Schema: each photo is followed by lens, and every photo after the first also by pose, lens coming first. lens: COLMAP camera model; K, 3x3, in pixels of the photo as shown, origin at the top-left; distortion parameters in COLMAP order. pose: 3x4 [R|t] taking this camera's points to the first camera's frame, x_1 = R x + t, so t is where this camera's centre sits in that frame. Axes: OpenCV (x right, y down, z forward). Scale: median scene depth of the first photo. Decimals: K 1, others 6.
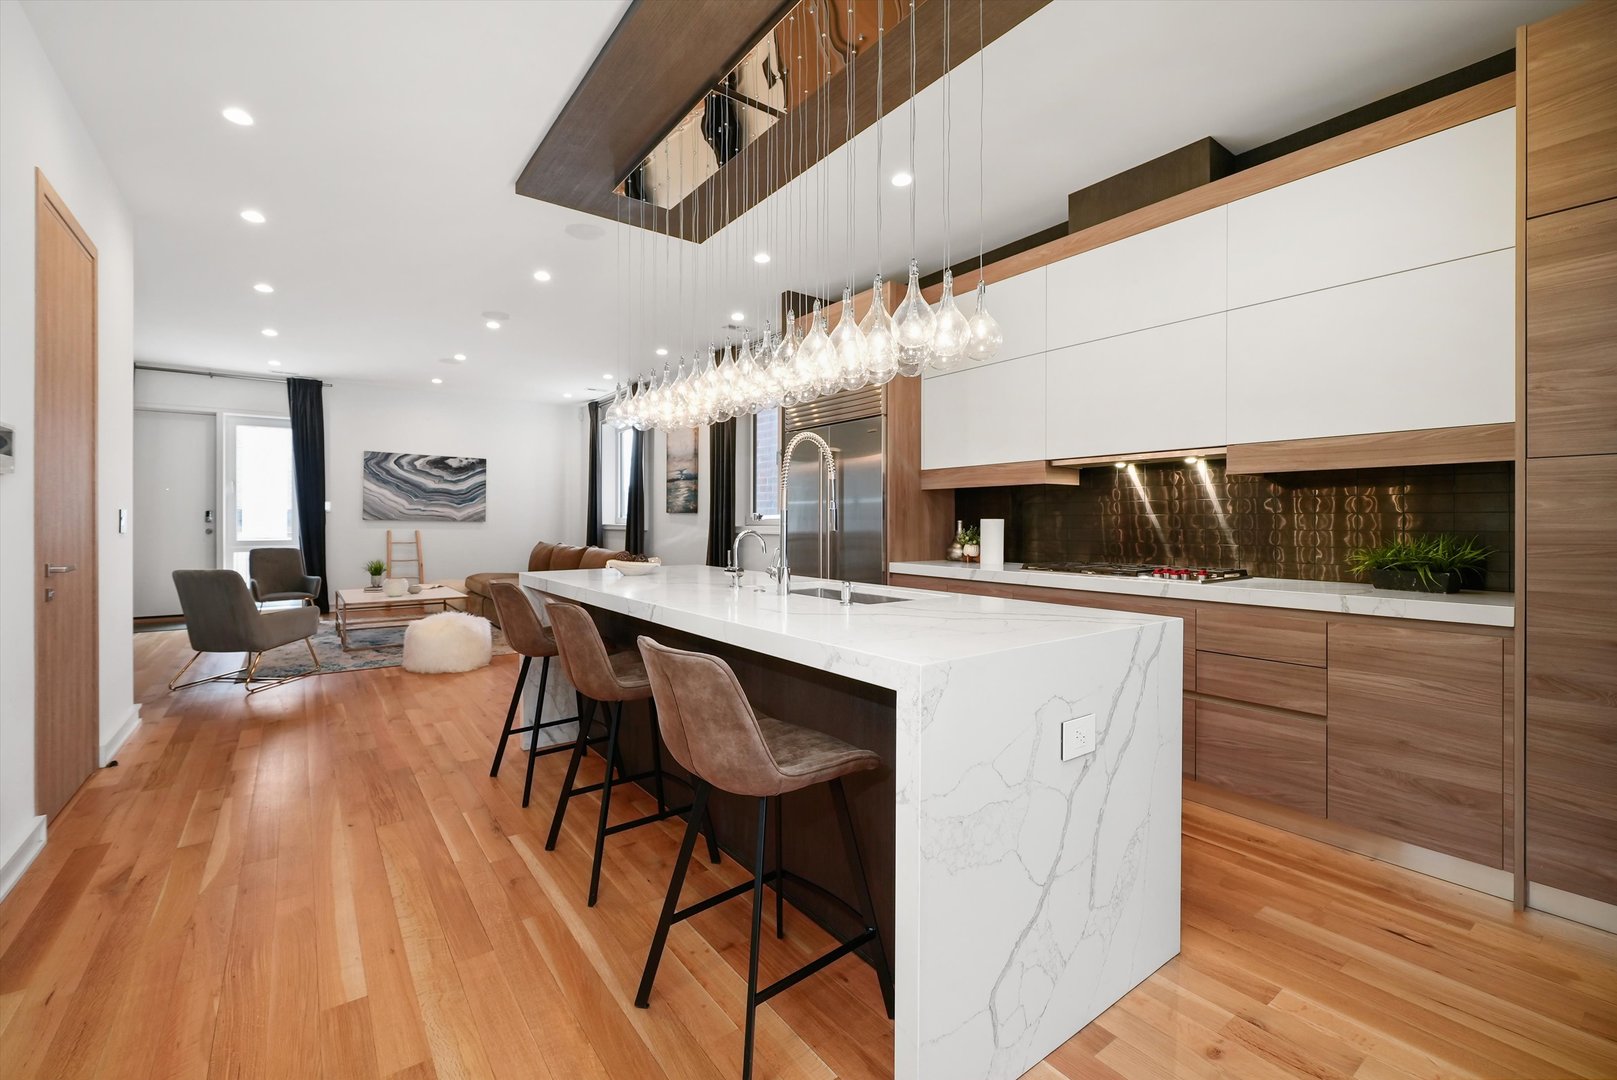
lens RADIAL K [[679.3, 0, 791.4], [0, 679.3, 527.8], [0, 0, 1]] dist [0.000912, -0.000164]
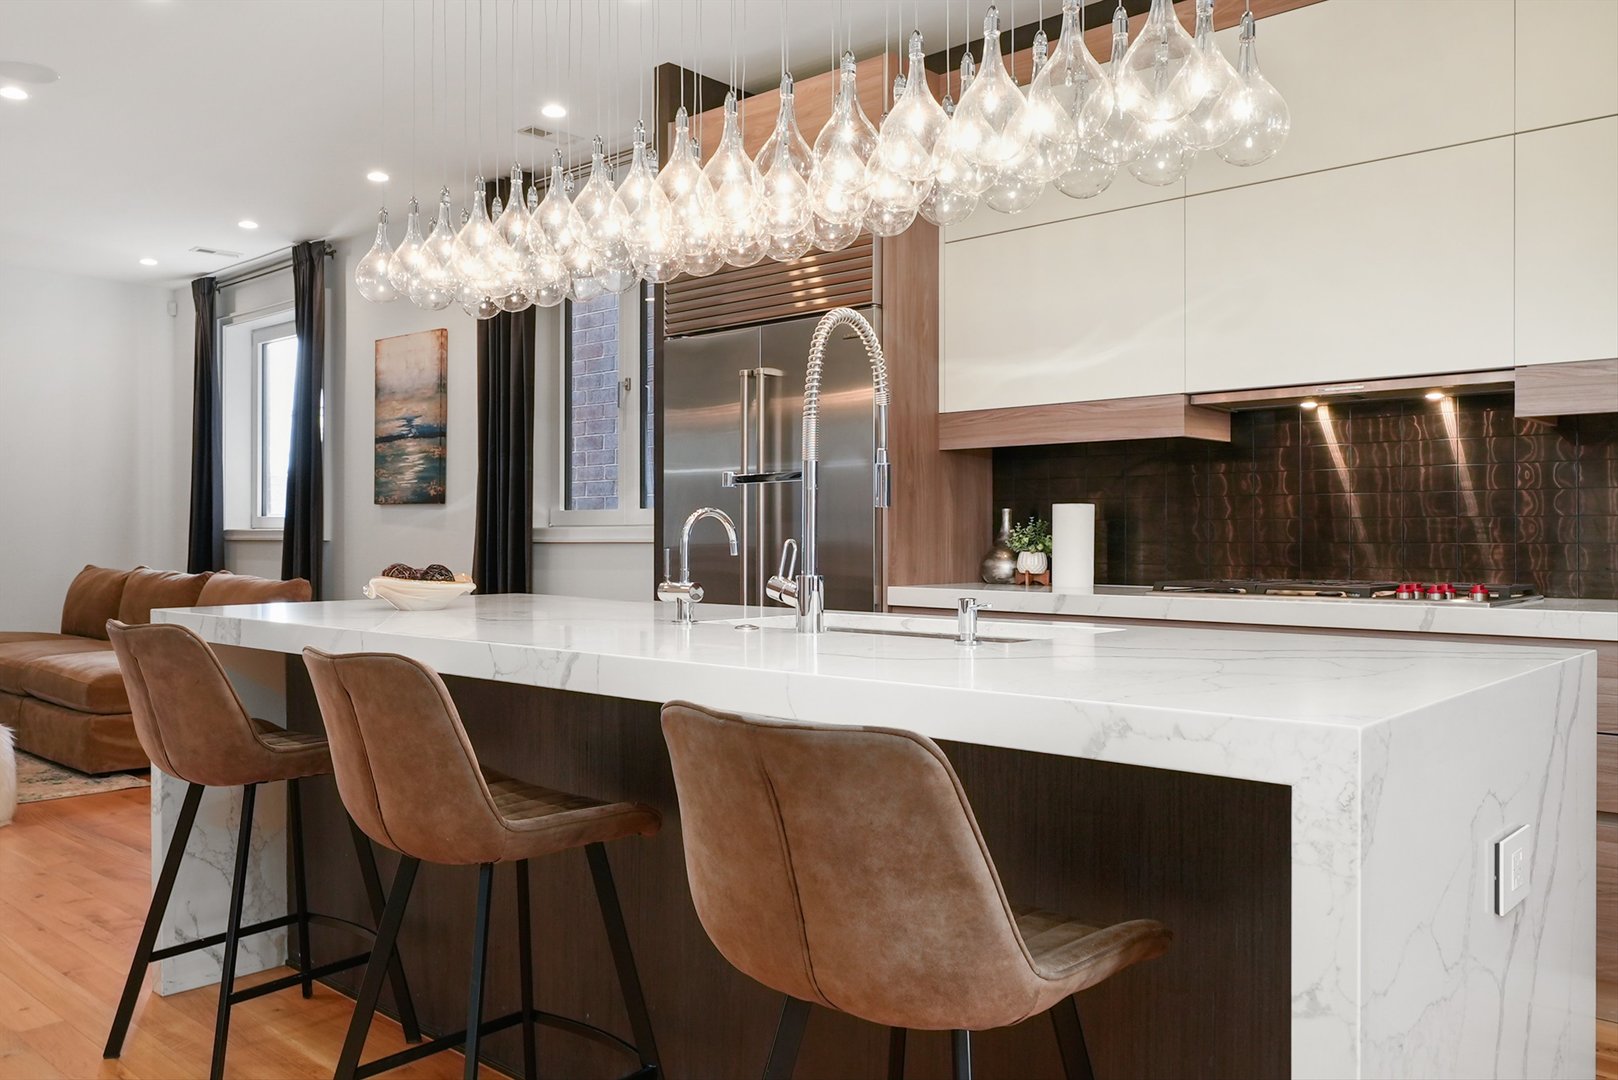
lens RADIAL K [[1254.6, 0, 809.0], [0, 1254.6, 540.0], [0, 0, 1]] dist [0.005300, -0.002063]
pose [[0.977604, -0.000985, 0.210453, -0.118604], [0.002718, 0.999965, -0.007947, 0.022450], [-0.210437, 0.008341, 0.977572, 0.061511]]
